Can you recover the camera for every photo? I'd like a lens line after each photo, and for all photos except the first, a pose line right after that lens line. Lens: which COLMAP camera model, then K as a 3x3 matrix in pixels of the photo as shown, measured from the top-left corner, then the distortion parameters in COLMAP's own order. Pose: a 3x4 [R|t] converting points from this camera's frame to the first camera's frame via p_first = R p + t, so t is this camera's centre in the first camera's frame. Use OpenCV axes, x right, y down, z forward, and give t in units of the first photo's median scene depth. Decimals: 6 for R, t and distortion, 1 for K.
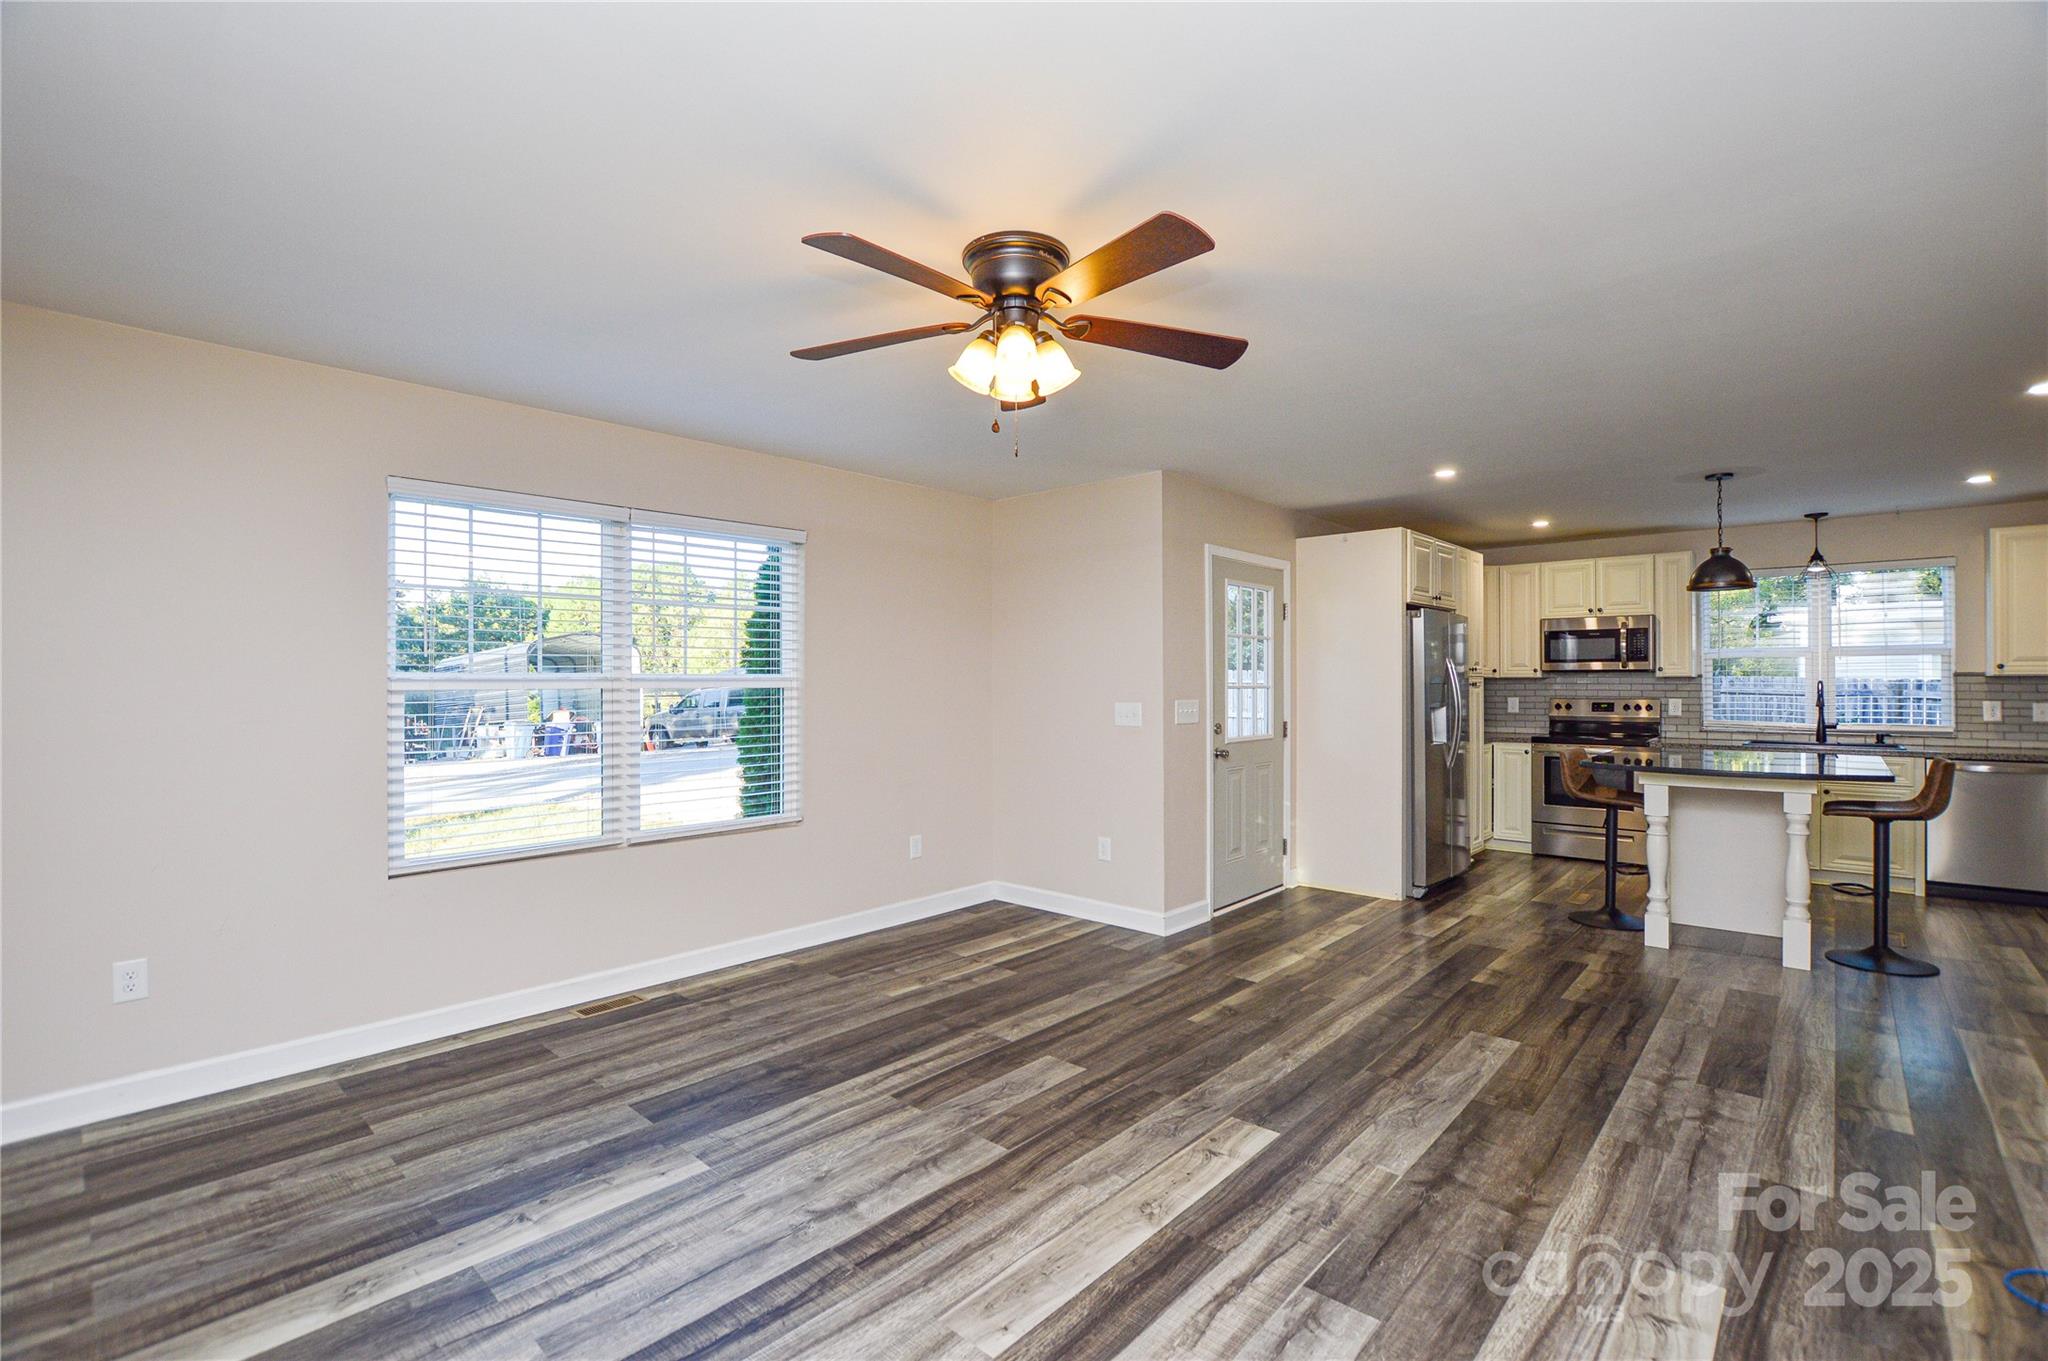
lens RADIAL K [[902.4, 0, 1010.0], [0, 902.4, 682.2], [0, 0, 1]] dist [-0.027511, -0.000451]
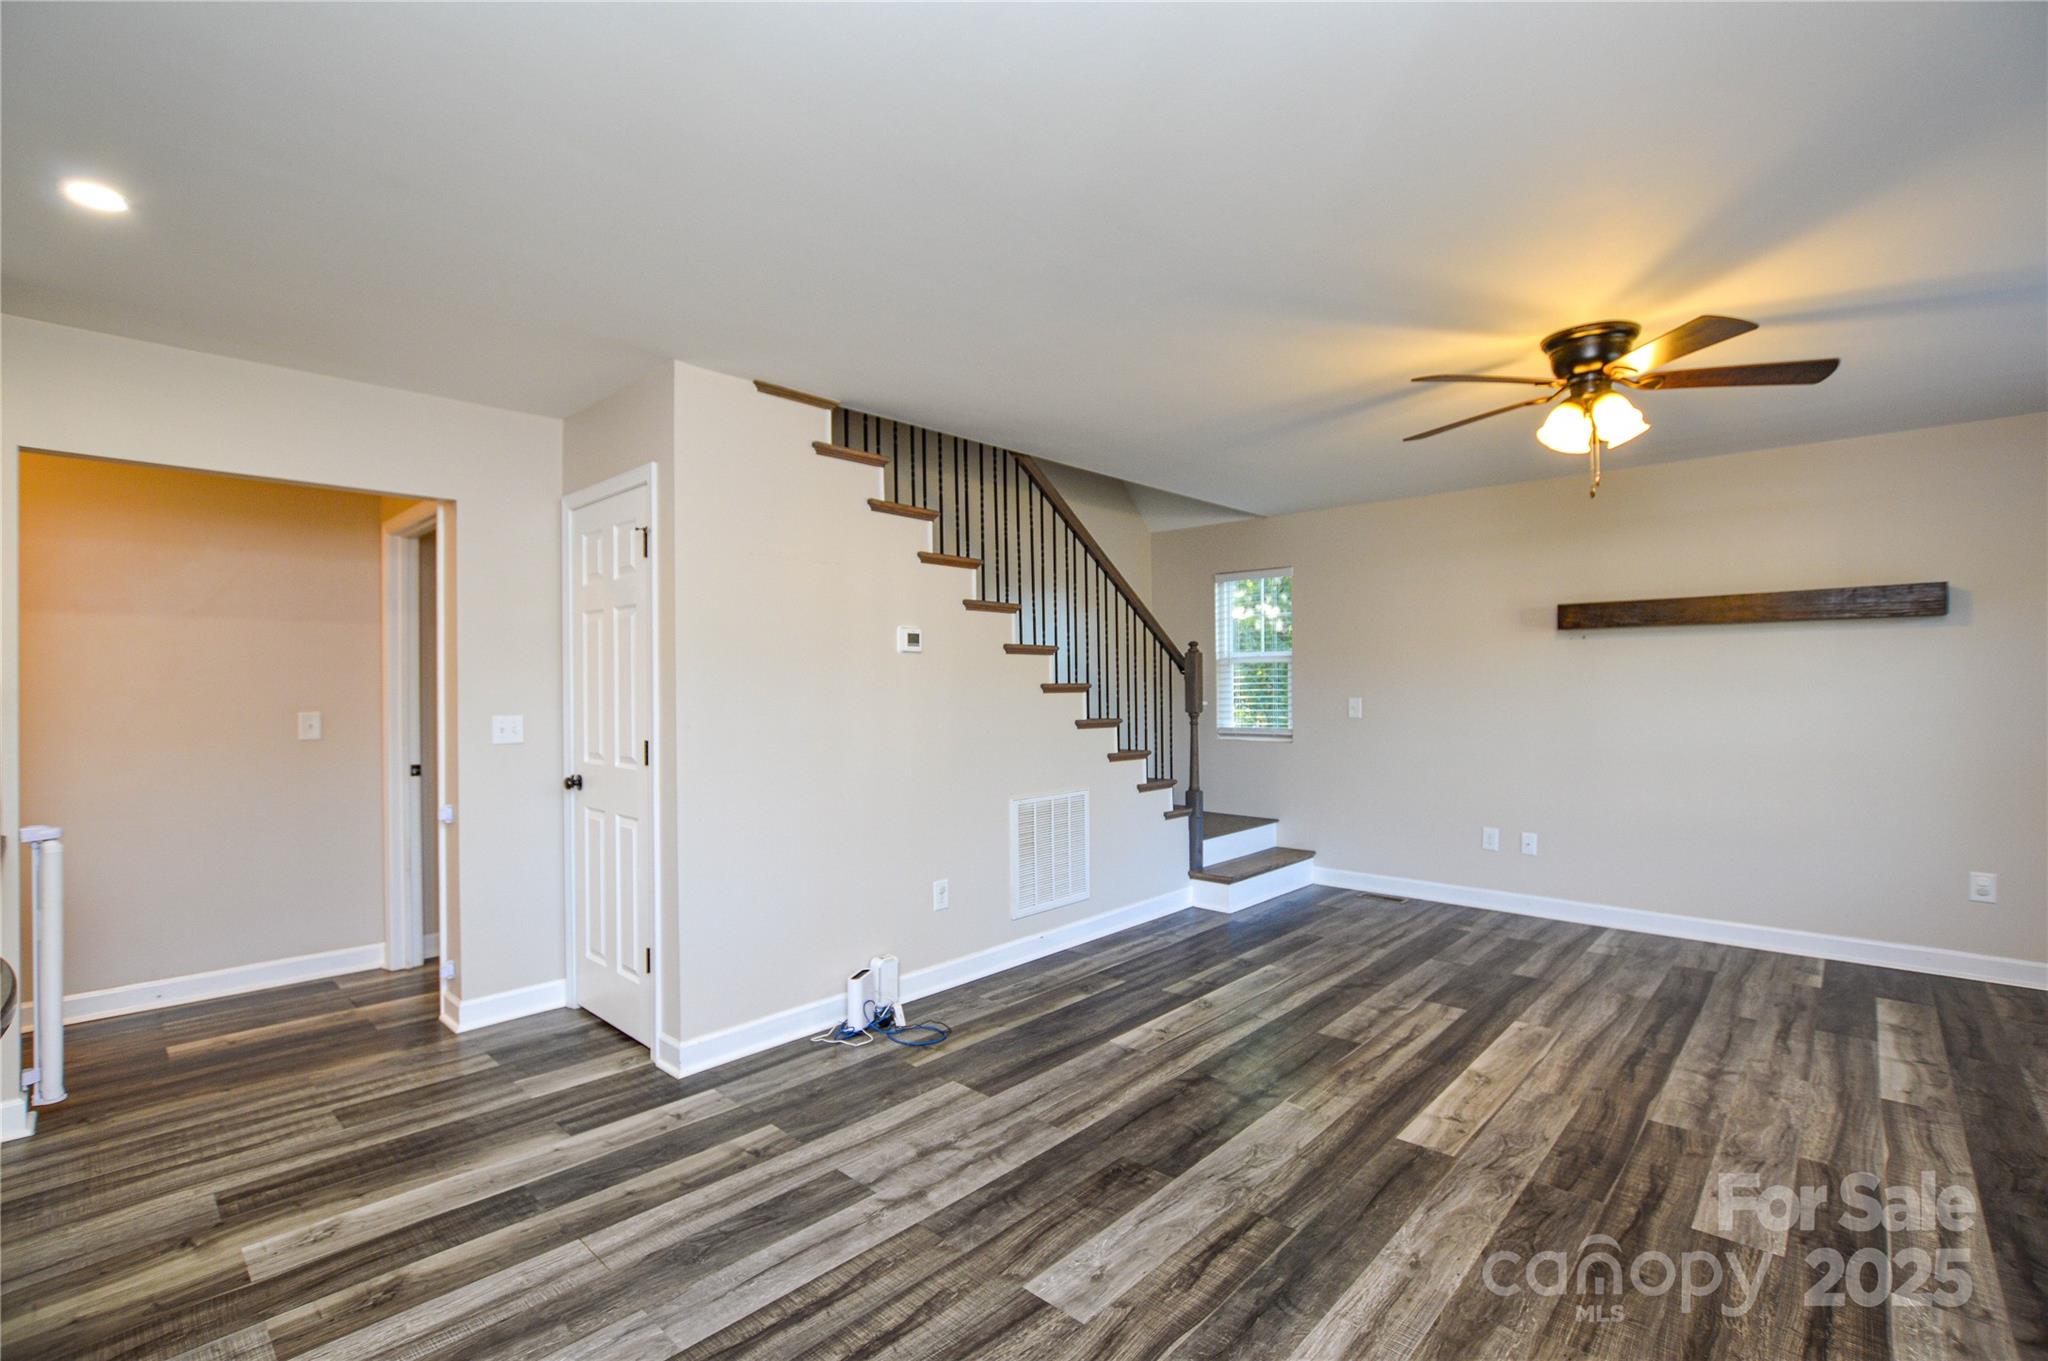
lens RADIAL K [[920.2, 0, 1015.7], [0, 920.2, 682.0], [0, 0, 1]] dist [-0.027861, 0.000073]
pose [[-0.999935, 0.011234, 0.002063, 0.635653], [0.011224, 0.999927, -0.004582, 0.003780], [-0.002114, -0.004559, -0.999987, 1.785254]]
